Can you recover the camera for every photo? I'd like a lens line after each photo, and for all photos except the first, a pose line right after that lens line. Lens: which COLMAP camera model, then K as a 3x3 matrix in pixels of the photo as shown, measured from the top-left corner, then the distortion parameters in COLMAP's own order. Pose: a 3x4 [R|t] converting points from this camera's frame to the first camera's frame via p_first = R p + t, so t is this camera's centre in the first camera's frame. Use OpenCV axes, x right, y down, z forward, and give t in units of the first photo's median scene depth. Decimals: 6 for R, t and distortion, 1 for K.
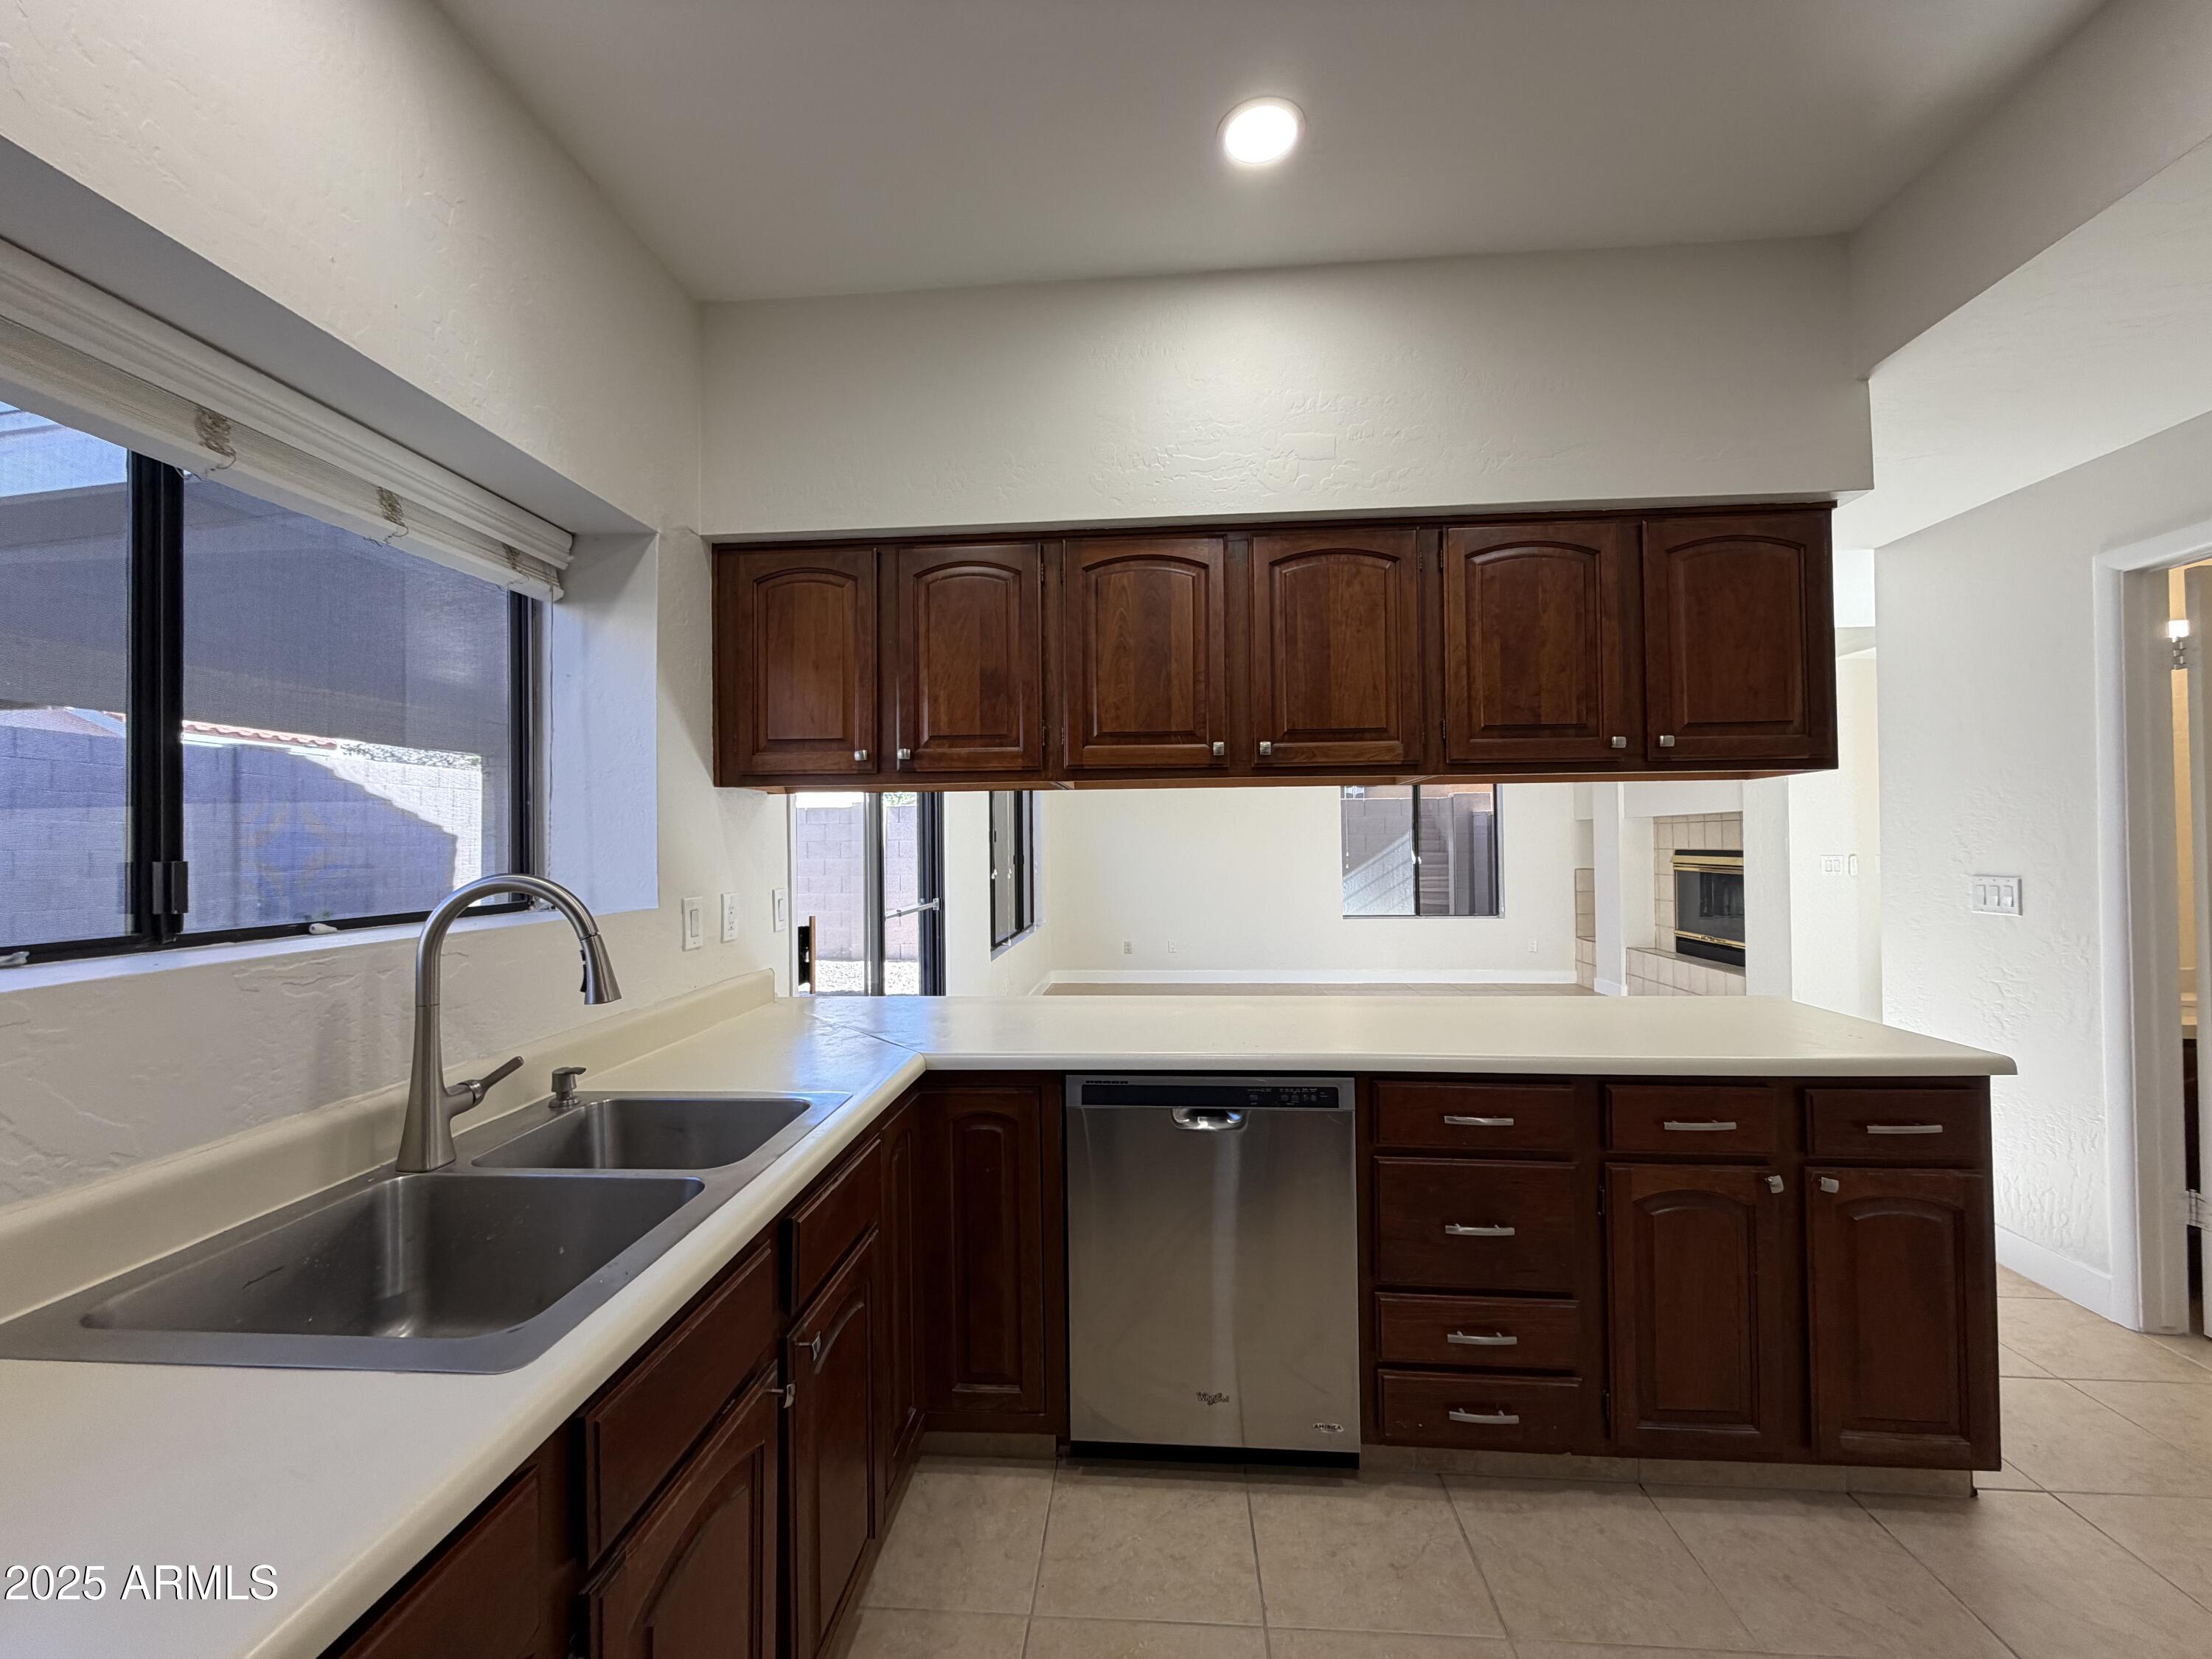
lens RADIAL K [[882.0, 0, 1103.6], [0, 882.0, 836.8], [0, 0, 1]] dist [0.001598, 0.000147]
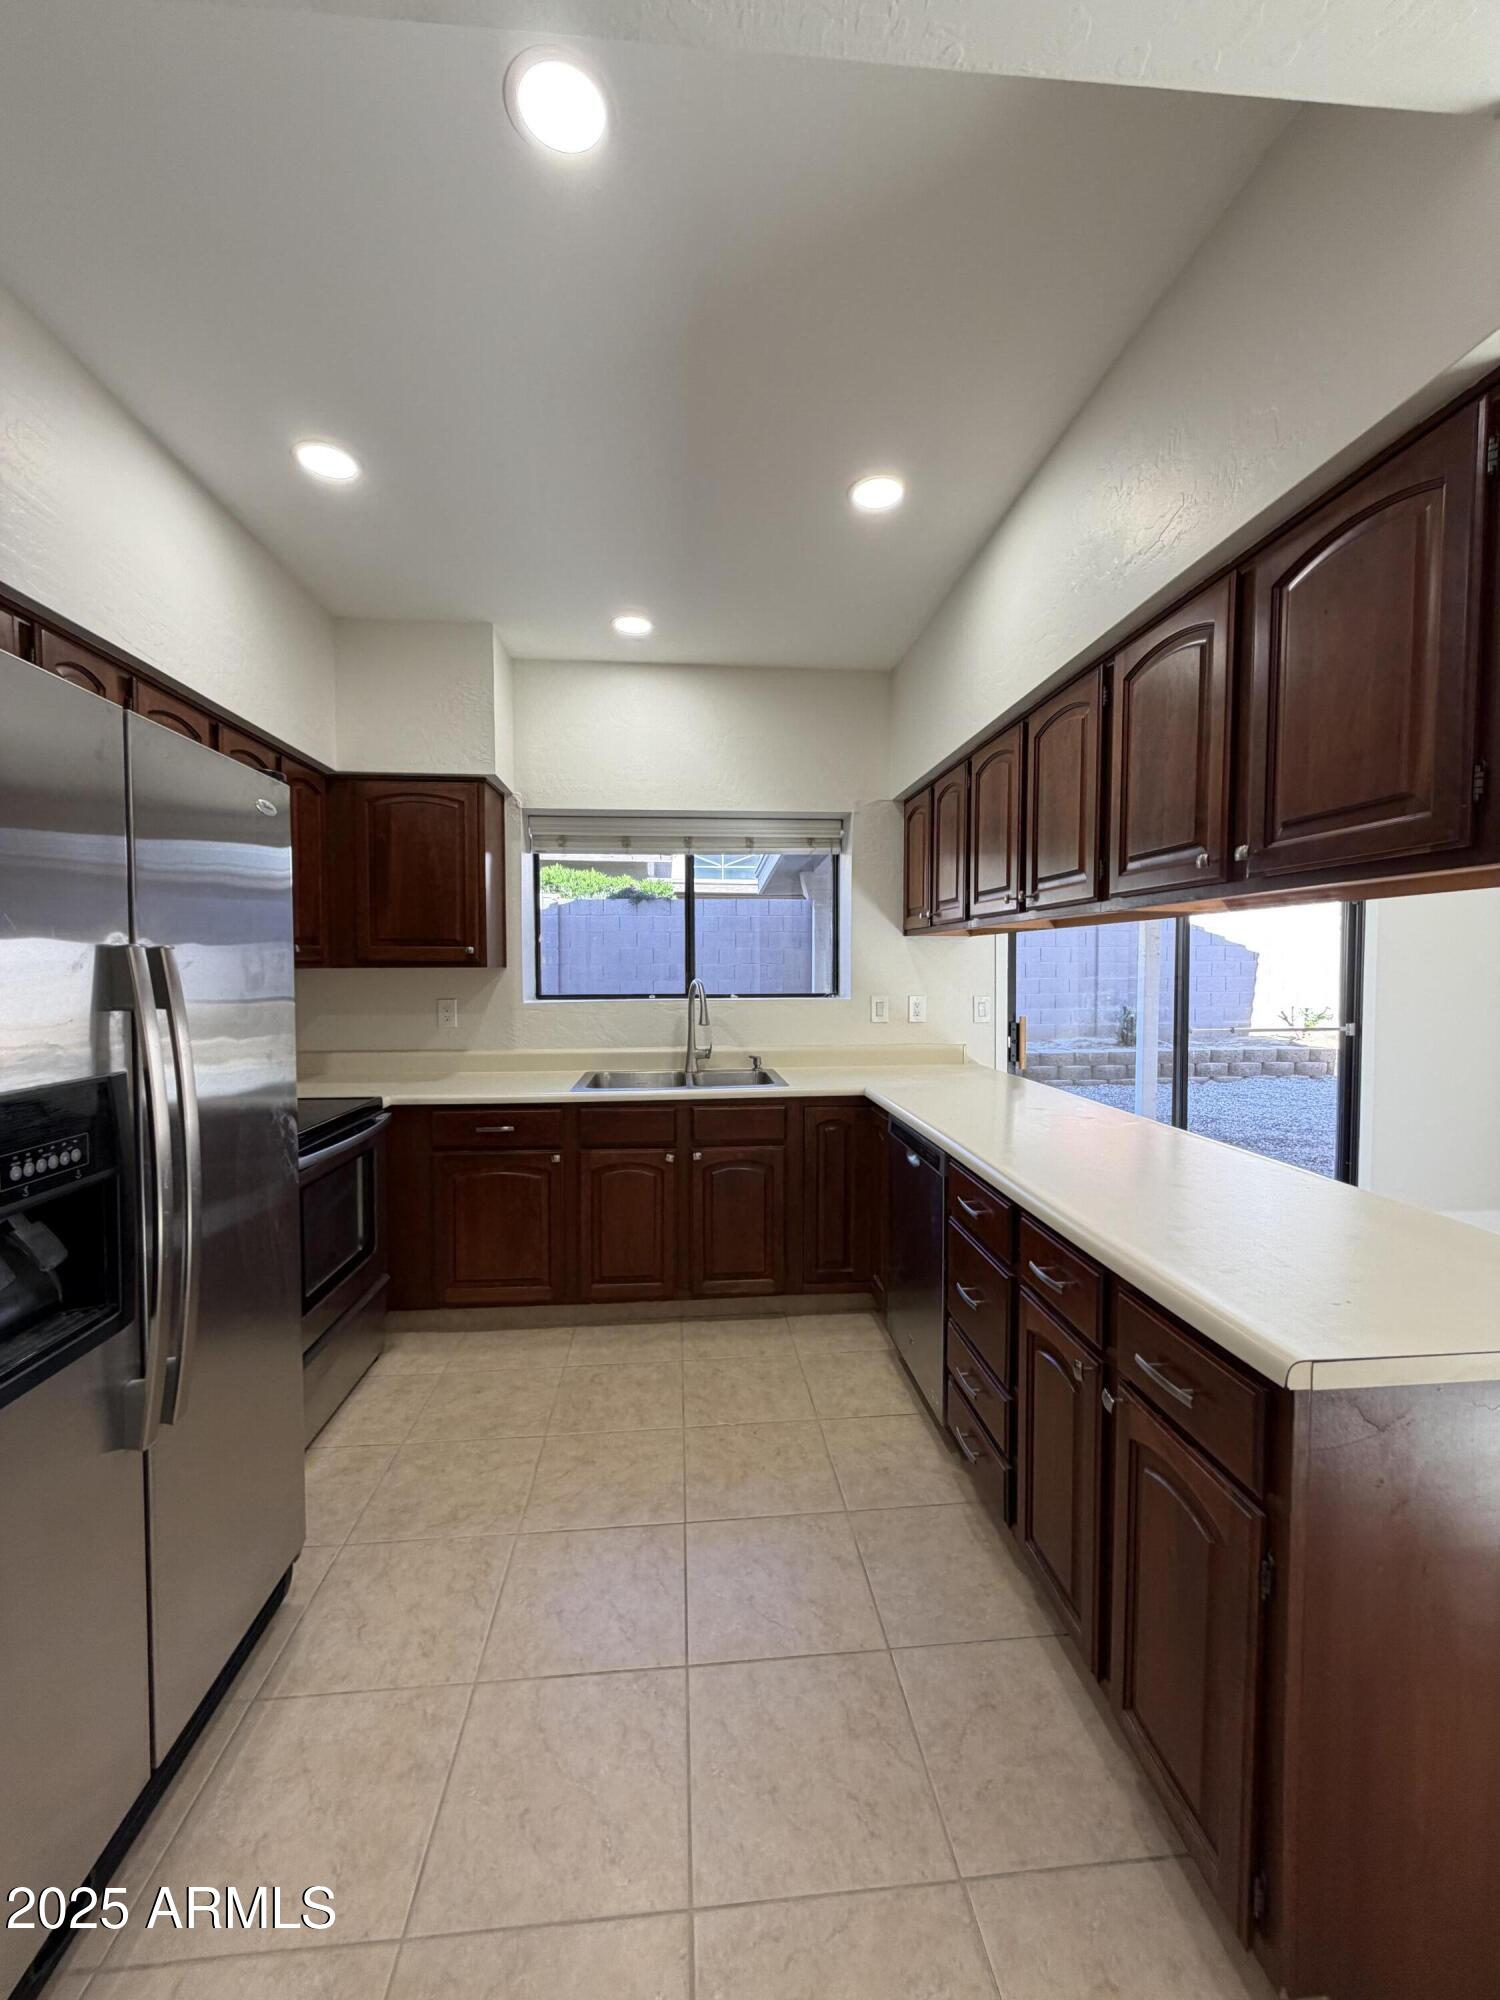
lens RADIAL K [[797.4, 0, 753.1], [0, 797.4, 994.1], [0, 0, 1]] dist [0.001598, 0.000147]
pose [[0.168841, 0.046873, -0.984528, 1.245887], [0.009299, 0.998748, 0.049145, -0.023389], [0.985599, -0.017453, 0.168194, 0.460716]]
